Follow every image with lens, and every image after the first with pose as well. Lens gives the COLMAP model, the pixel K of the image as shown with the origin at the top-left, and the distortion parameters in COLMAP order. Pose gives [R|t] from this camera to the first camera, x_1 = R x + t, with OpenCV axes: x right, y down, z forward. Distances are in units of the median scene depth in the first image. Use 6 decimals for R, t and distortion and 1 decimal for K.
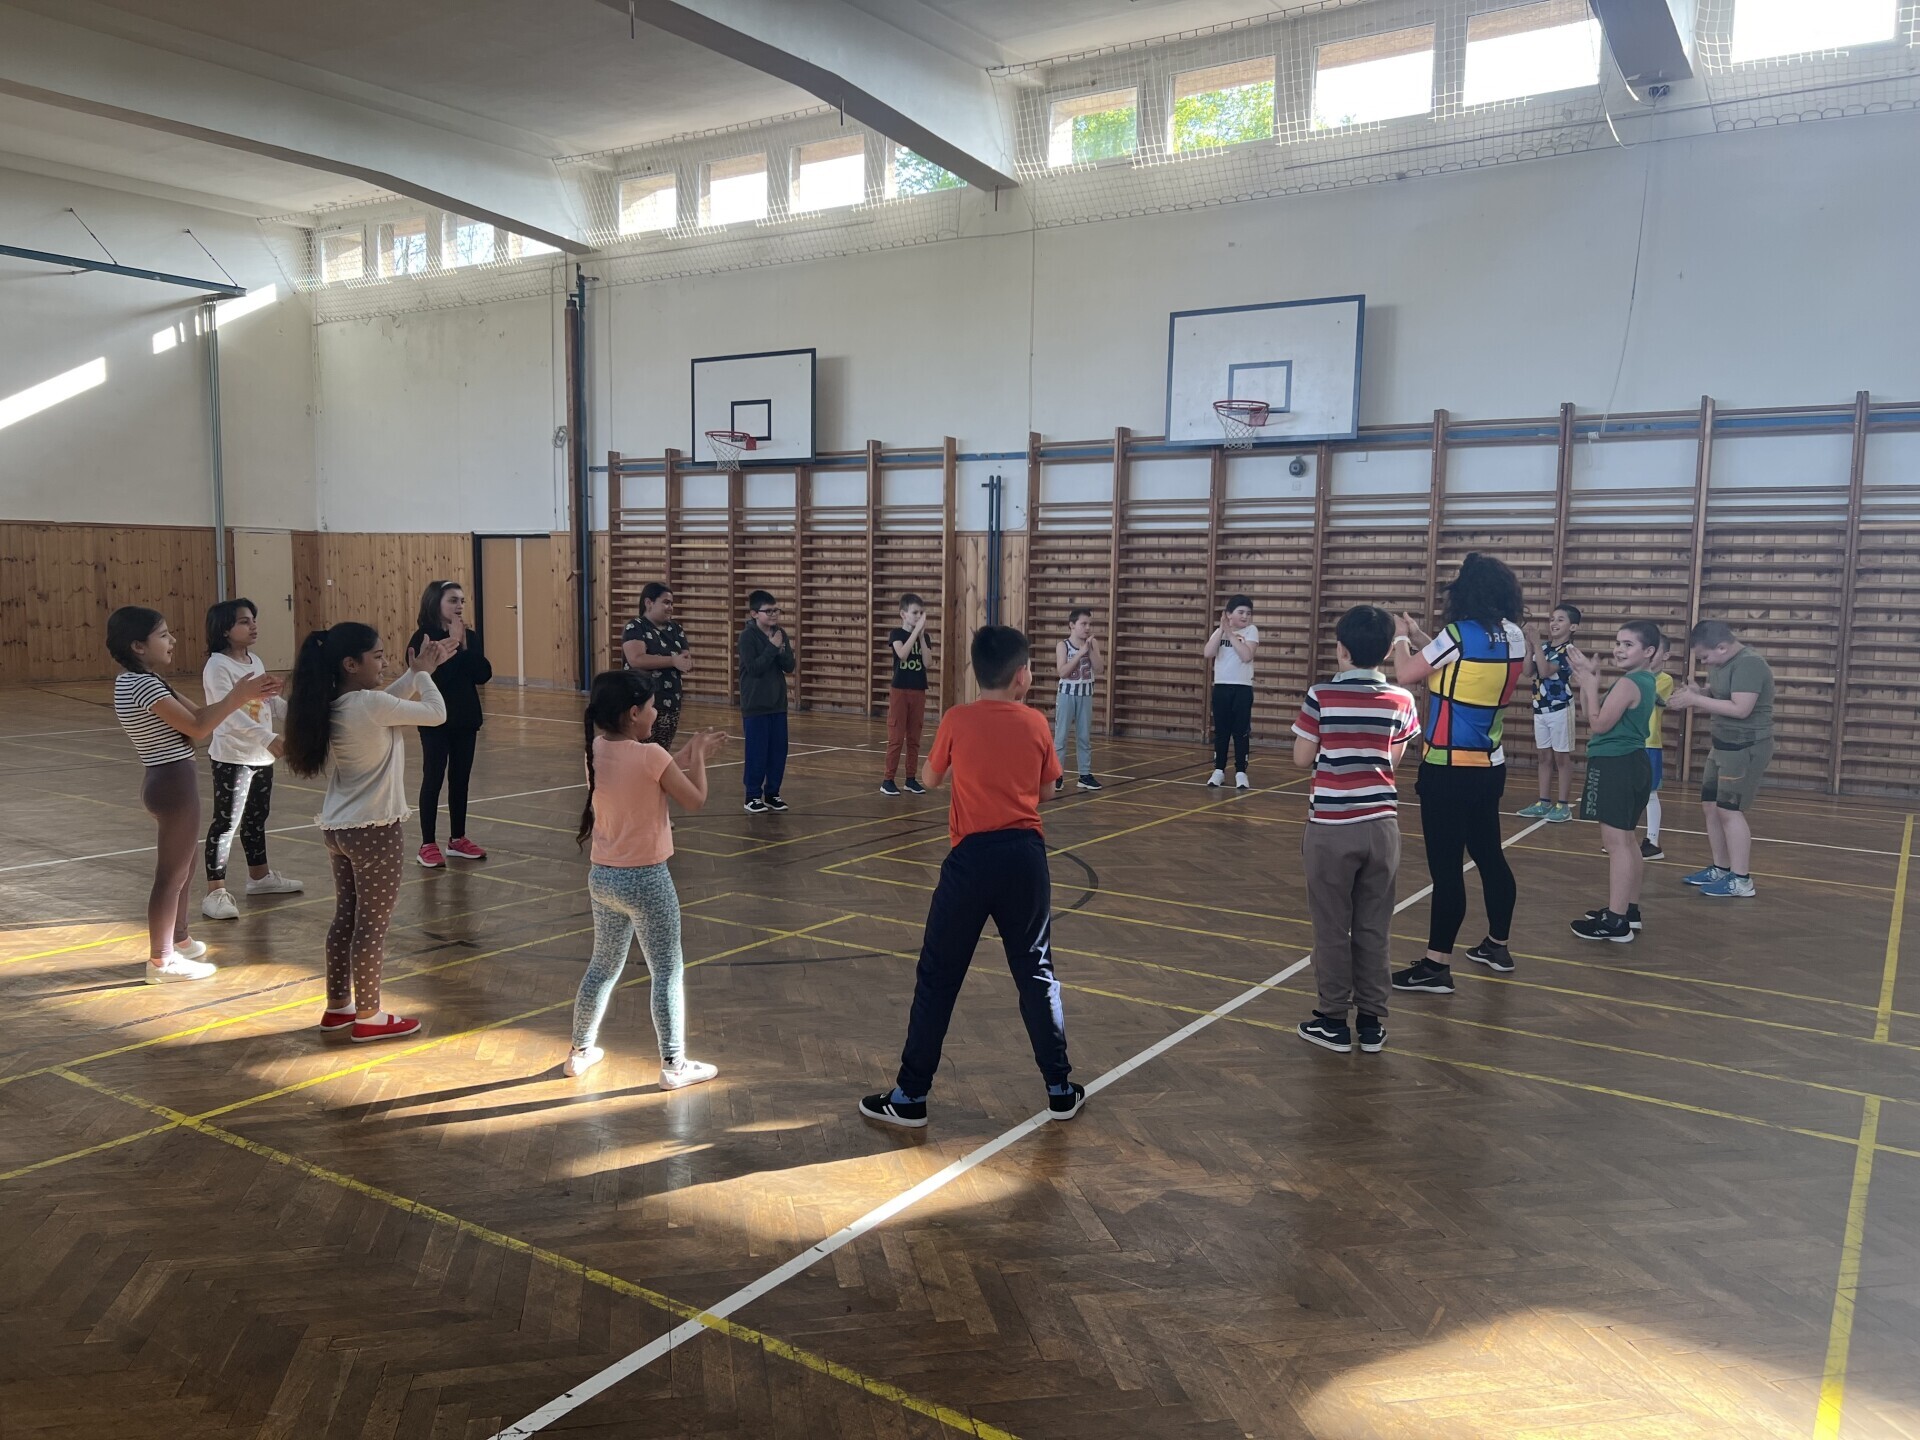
lens RADIAL K [[1420.6, 0, 967.8], [0, 1420.6, 726.6], [0, 0, 1]] dist [0.042422, -0.046716]
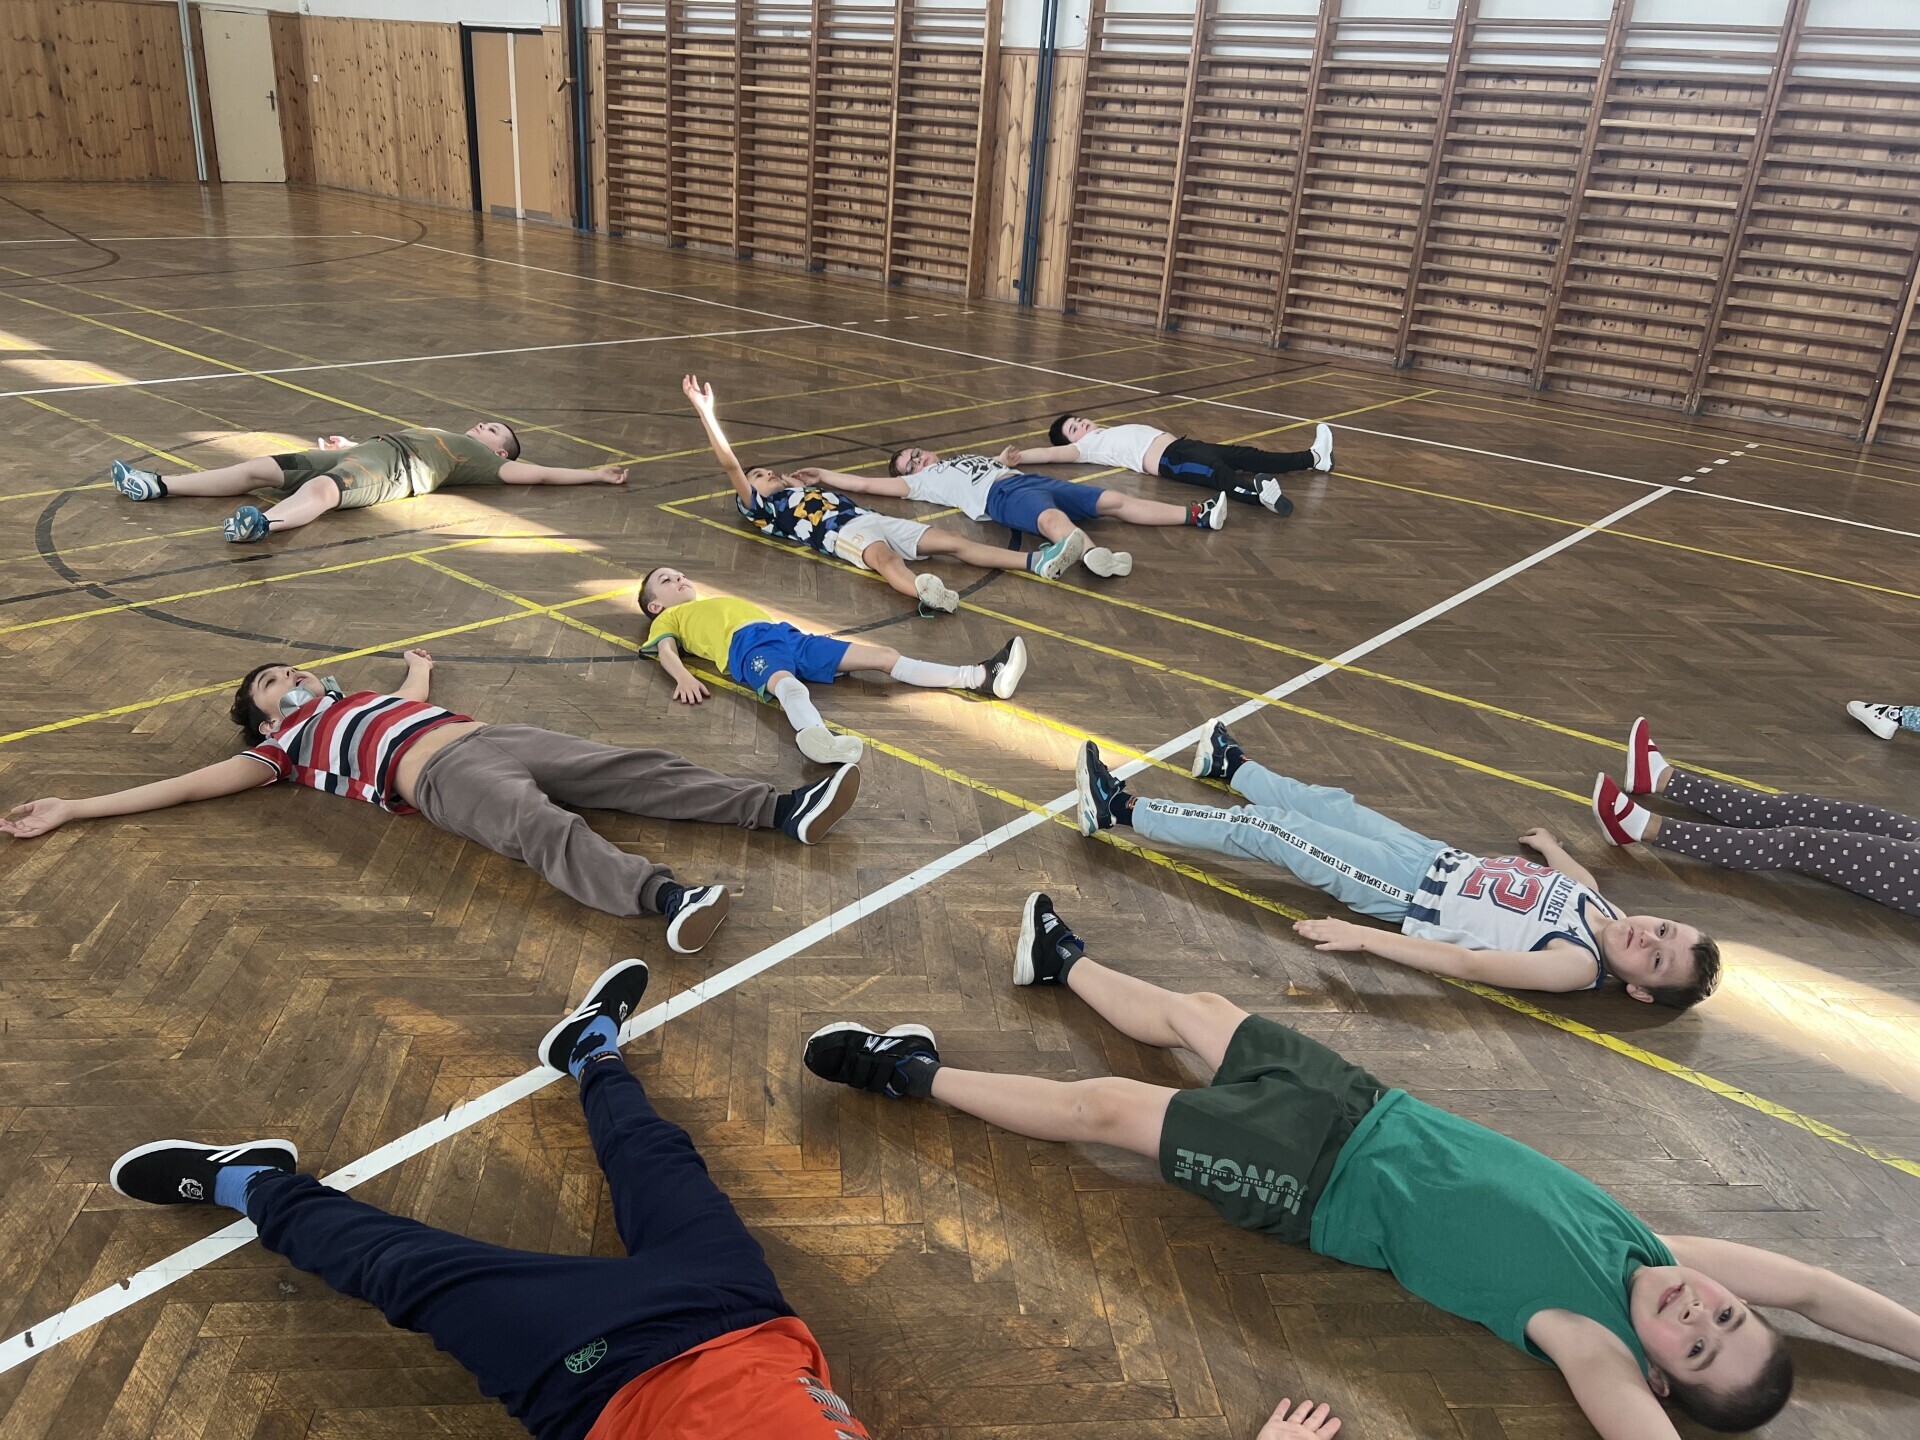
lens RADIAL K [[1420.6, 0, 969.2], [0, 1420.6, 705.1], [0, 0, 1]] dist [0.042422, -0.046716]
pose [[0.993275, 0.087545, -0.075761, 0.067011], [-0.062510, 0.956328, 0.285533, -0.013444], [0.097449, -0.278877, 0.955370, 0.134230]]
